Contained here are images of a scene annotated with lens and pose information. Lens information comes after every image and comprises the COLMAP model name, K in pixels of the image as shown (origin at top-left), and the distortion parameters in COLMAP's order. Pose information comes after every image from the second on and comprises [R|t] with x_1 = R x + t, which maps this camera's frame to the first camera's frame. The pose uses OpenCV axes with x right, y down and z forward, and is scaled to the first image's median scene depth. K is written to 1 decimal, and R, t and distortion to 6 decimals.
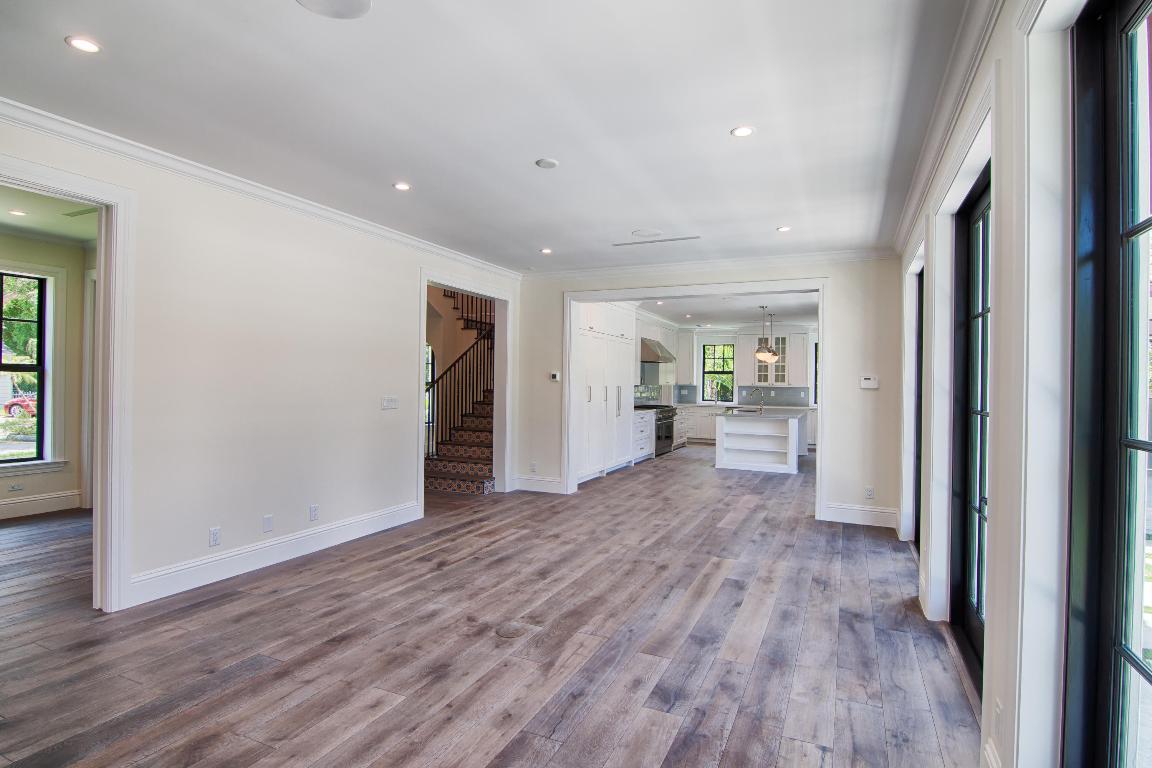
lens RADIAL K [[586.3, 0, 576.0], [0, 586.3, 384.0], [0, 0, 1]] dist [-0.019212, -0.001168]
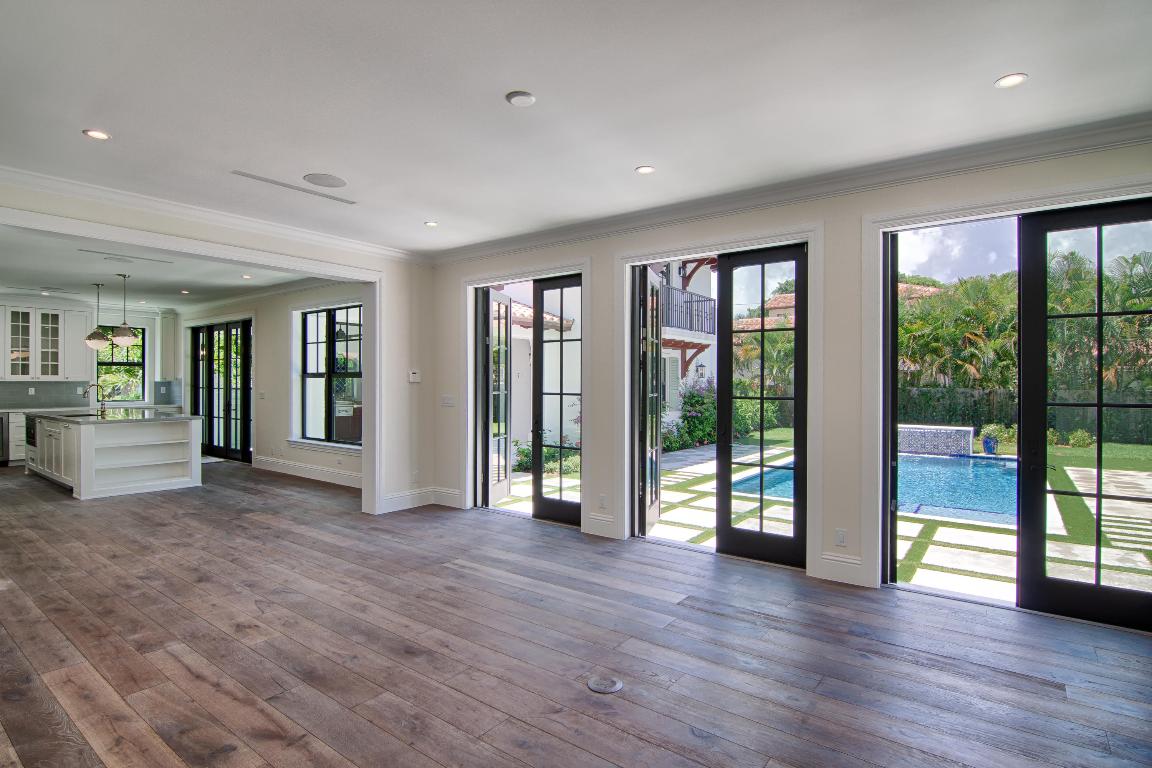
lens RADIAL K [[586.3, 0, 576.0], [0, 586.3, 384.0], [0, 0, 1]] dist [-0.019212, -0.001168]
pose [[0.216787, -0.016841, 0.976074, -0.558765], [0.001823, 0.999856, 0.016846, -0.007363], [-0.976217, -0.001873, 0.216787, 0.528071]]
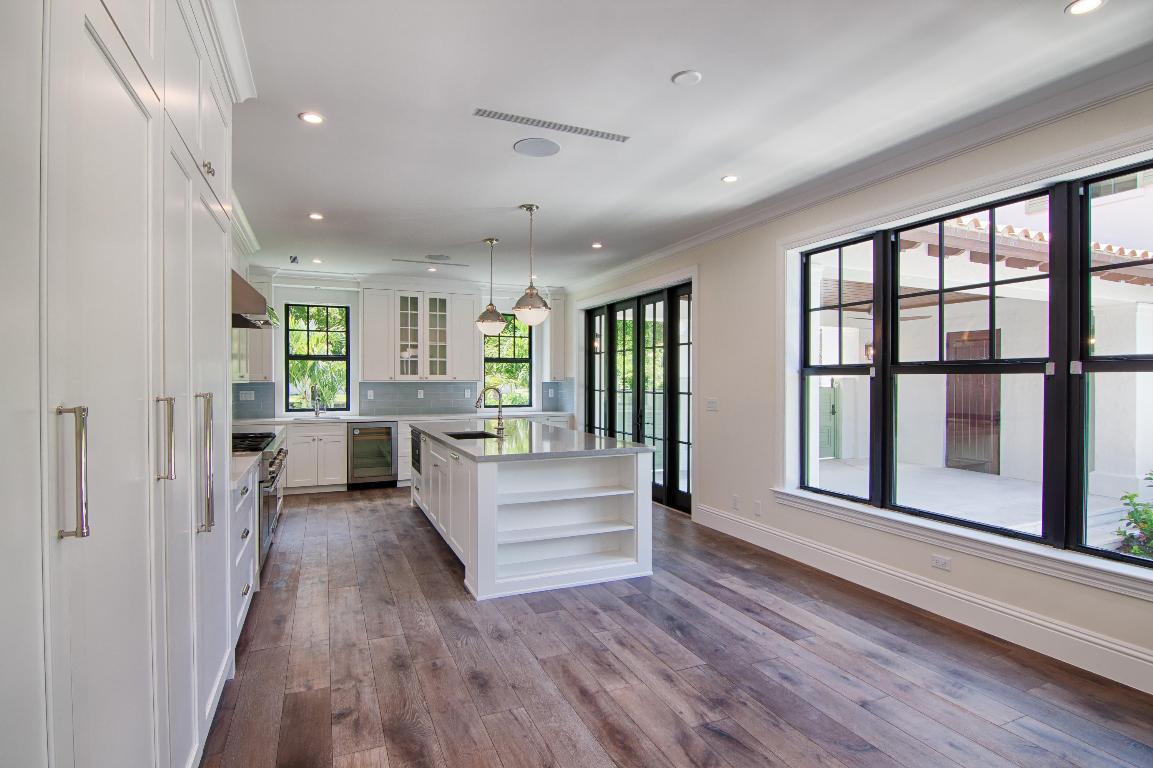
lens RADIAL K [[586.8, 0, 576.5], [0, 586.8, 384.0], [0, 0, 1]] dist [-0.019212, -0.001168]
pose [[0.670359, -0.018322, 0.741811, 0.008536], [0.011289, 0.999831, 0.014493, -0.001415], [-0.741951, -0.001341, 0.670452, 1.311960]]
